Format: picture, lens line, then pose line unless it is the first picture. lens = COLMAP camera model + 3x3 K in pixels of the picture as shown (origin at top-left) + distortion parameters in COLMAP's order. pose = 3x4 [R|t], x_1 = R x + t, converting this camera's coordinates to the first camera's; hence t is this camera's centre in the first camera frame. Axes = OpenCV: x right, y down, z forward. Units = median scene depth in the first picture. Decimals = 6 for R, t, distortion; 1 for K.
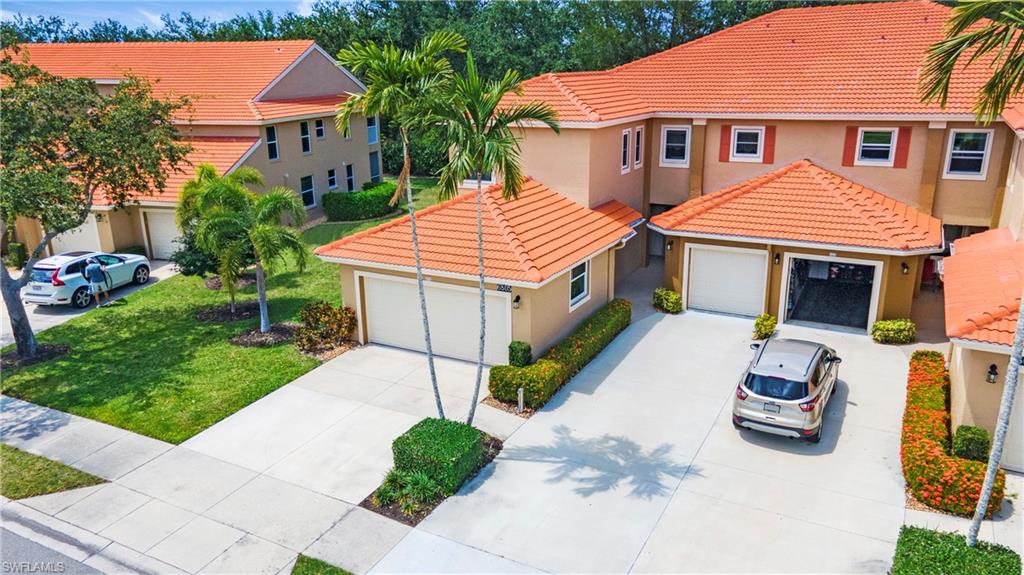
lens RADIAL K [[744.1, 0, 512.0], [0, 744.1, 287.5], [0, 0, 1]] dist [0.025918, 0.038027]
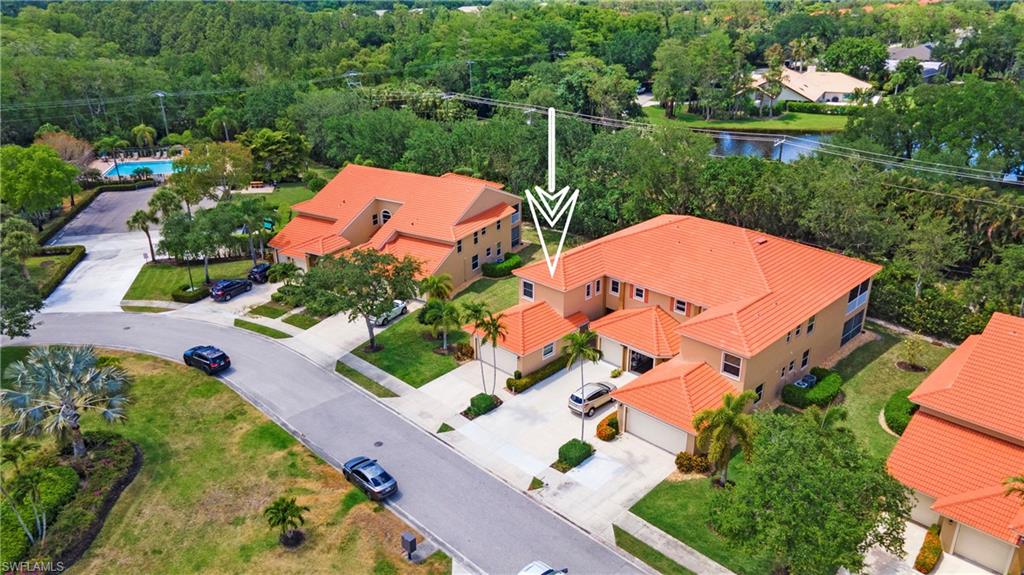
lens RADIAL K [[744.1, 0, 512.0], [0, 744.1, 287.5], [0, 0, 1]] dist [0.025918, 0.038027]
pose [[0.959122, 0.115715, -0.258253, 0.657997], [-0.086216, 0.988680, 0.122797, -0.574037], [0.269539, -0.095511, 0.958241, -1.728482]]
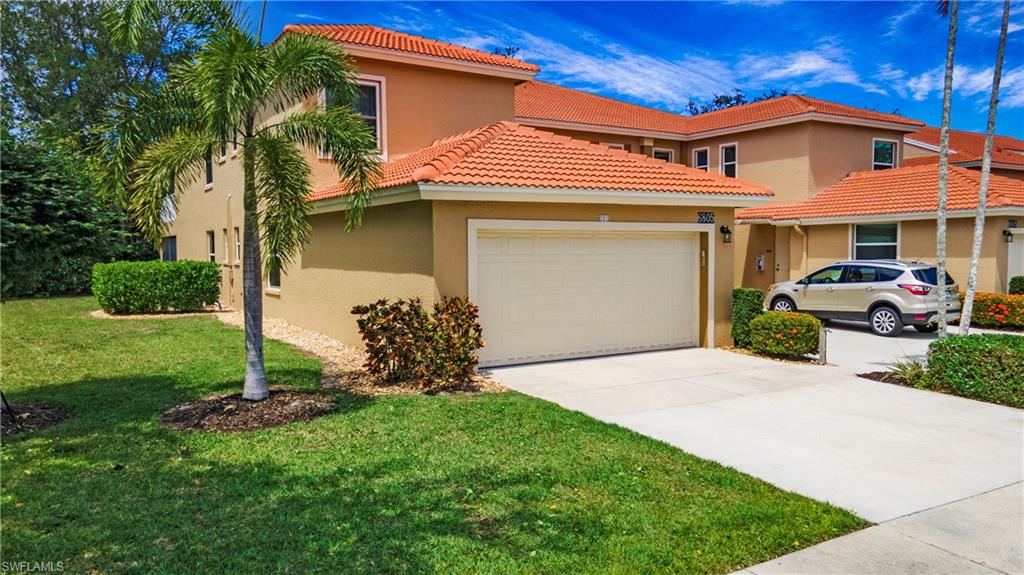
lens RADIAL K [[744.1, 0, 512.0], [0, 744.1, 287.5], [0, 0, 1]] dist [0.025918, 0.038027]
pose [[0.490132, -0.034122, 0.870980, -0.629200], [0.247849, 0.963443, -0.101729, 0.079139], [-0.835668, 0.265732, 0.480671, 0.727064]]
